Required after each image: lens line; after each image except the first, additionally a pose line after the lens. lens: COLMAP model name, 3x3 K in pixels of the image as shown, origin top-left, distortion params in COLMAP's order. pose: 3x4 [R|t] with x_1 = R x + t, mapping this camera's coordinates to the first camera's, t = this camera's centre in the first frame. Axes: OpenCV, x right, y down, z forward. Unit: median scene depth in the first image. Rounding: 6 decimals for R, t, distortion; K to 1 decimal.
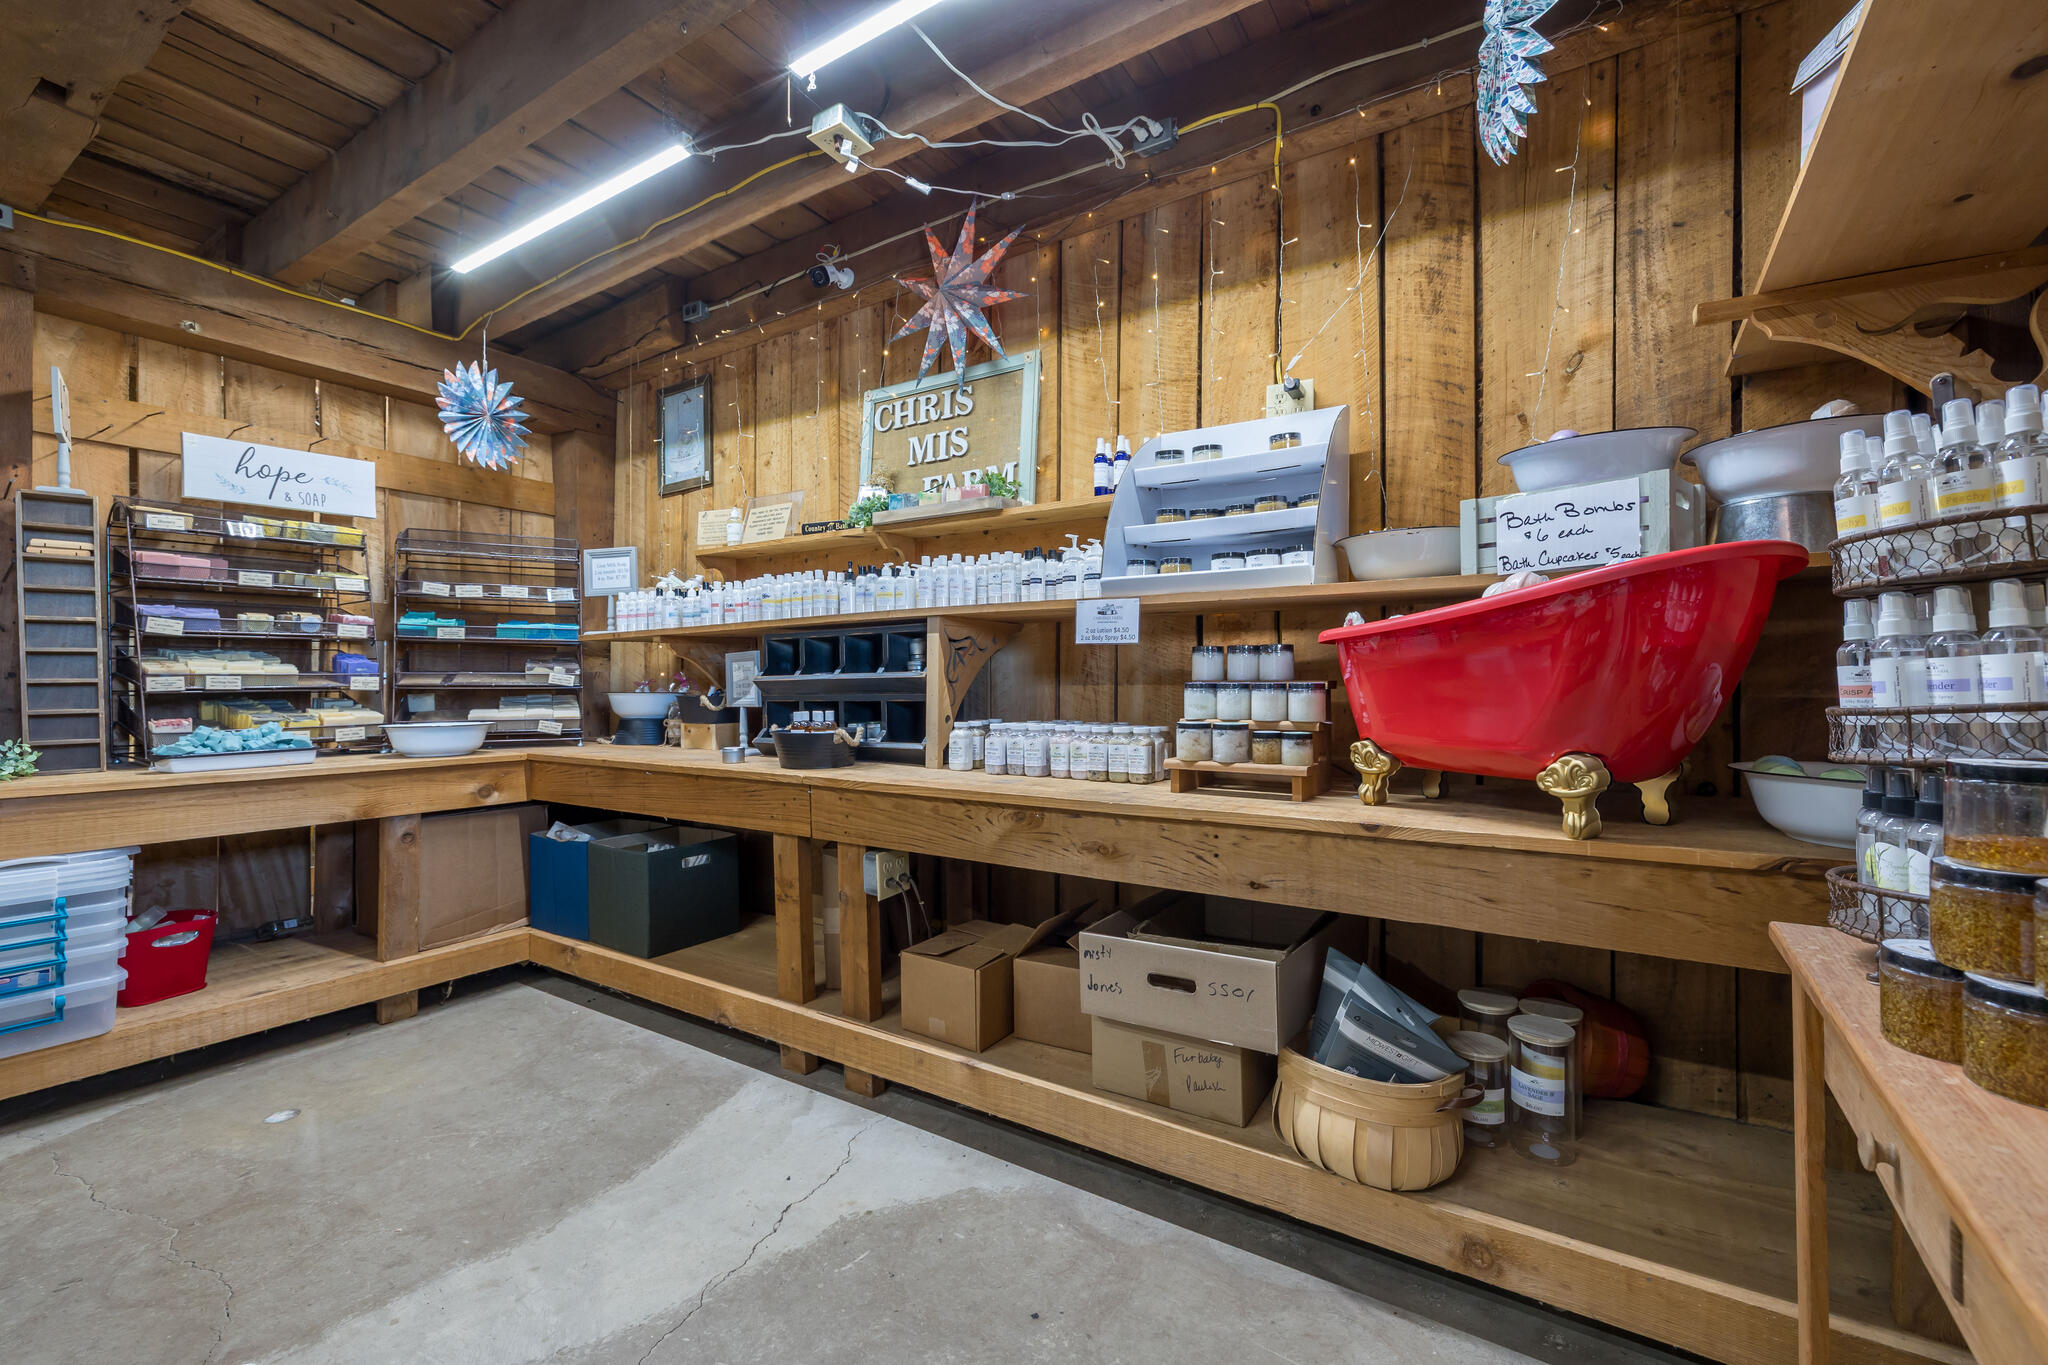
lens RADIAL K [[862.4, 0, 1027.1], [0, 862.4, 680.6], [0, 0, 1]] dist [0.004314, -0.000285]
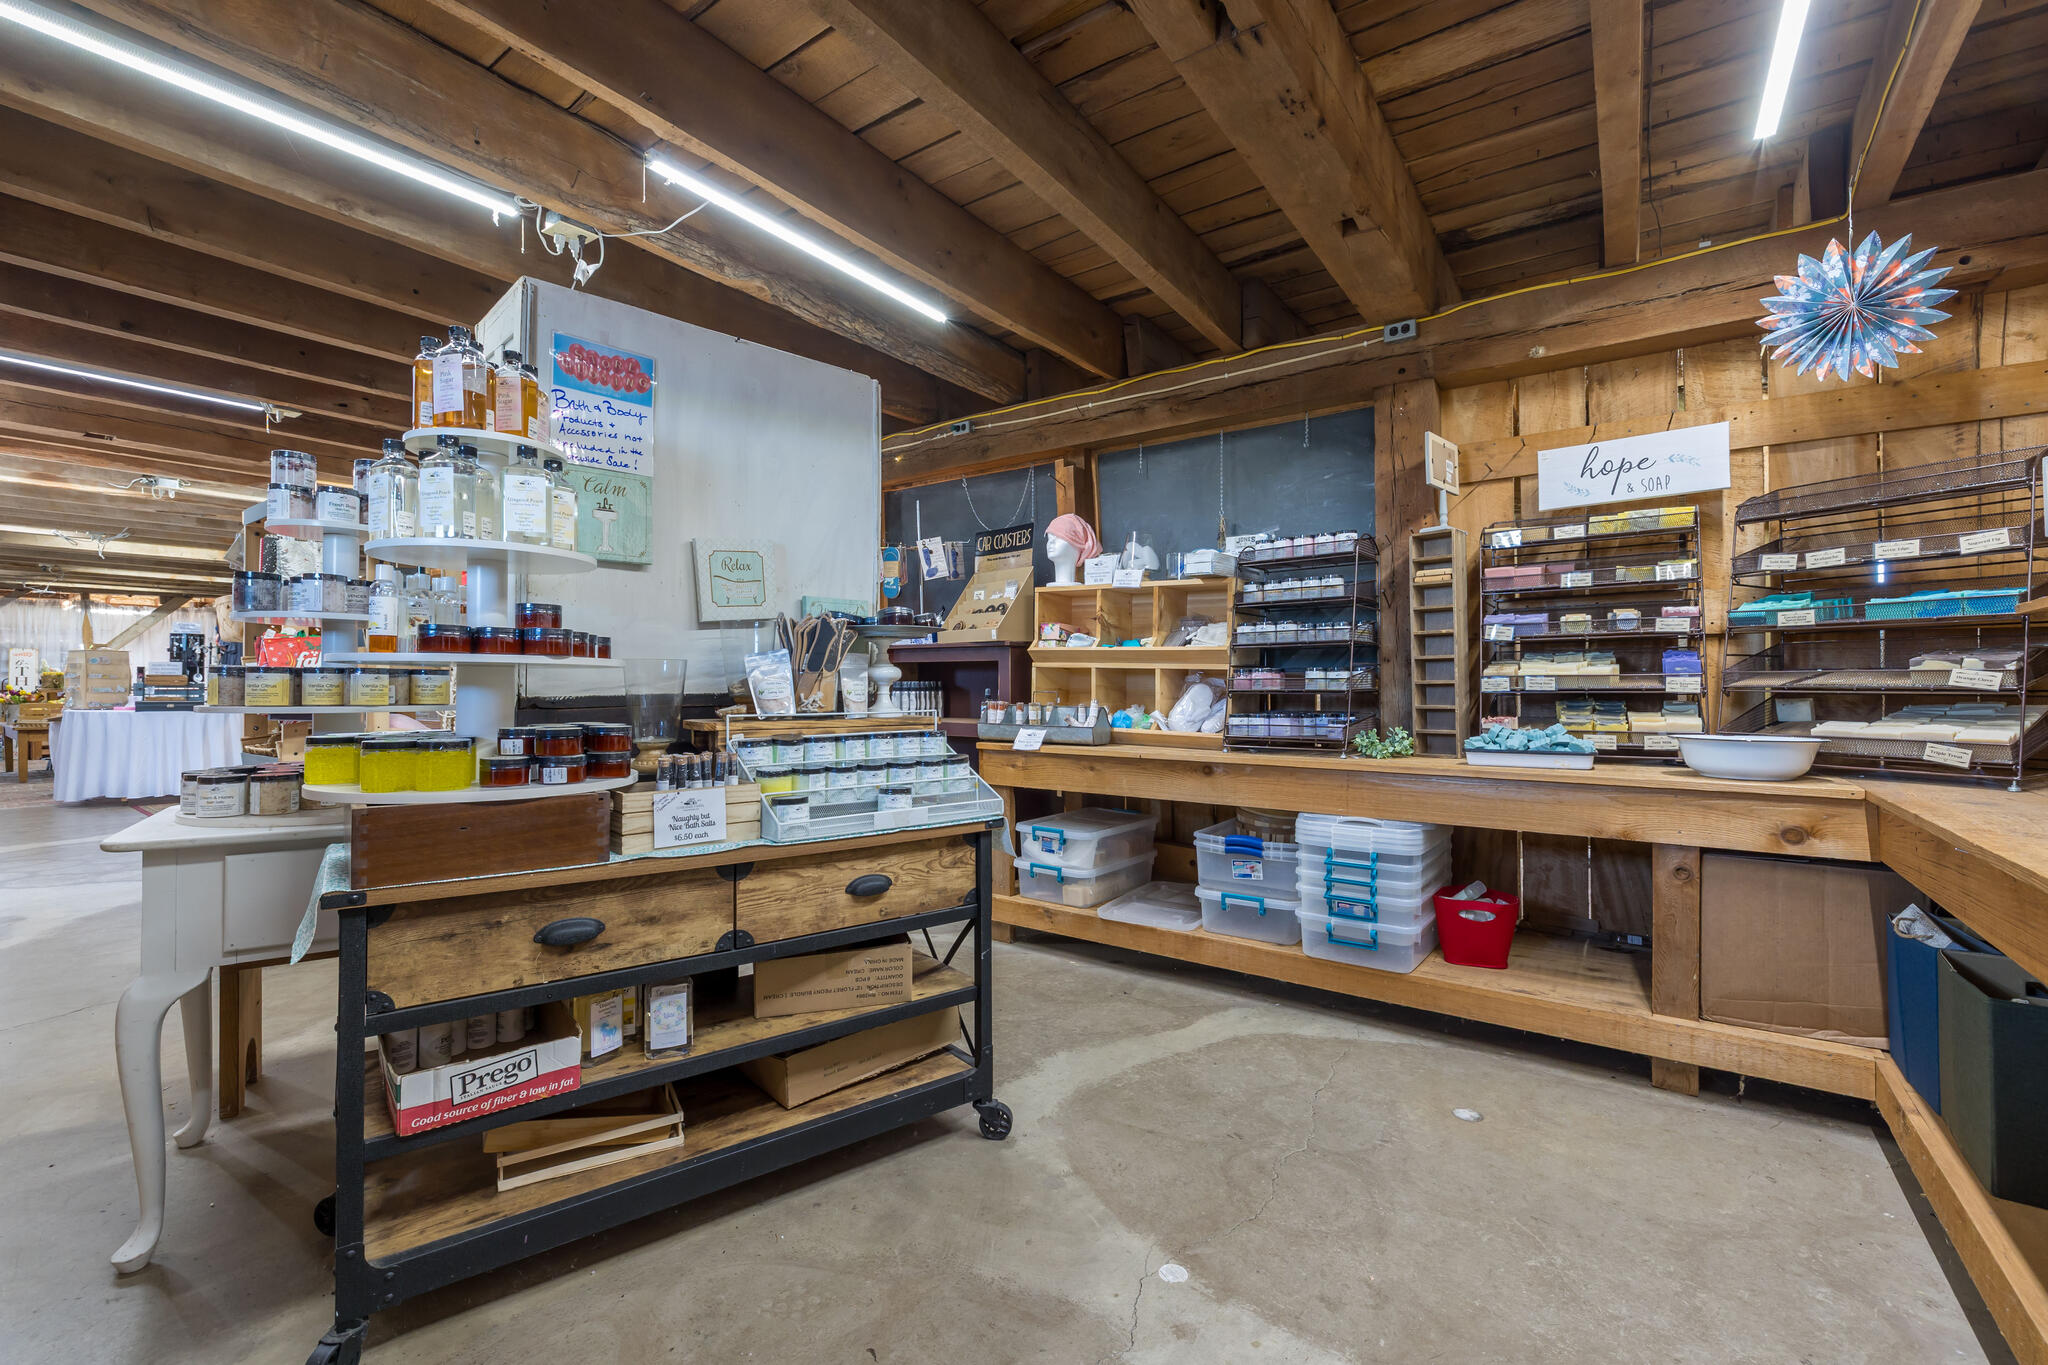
lens RADIAL K [[862.4, 0, 1029.7], [0, 862.4, 680.0], [0, 0, 1]] dist [0.004314, -0.000285]
pose [[-0.050537, -0.003421, -0.998716, 0.132706], [0.002568, 0.999990, -0.003556, -0.000098], [0.998719, -0.002745, -0.050528, 0.421999]]
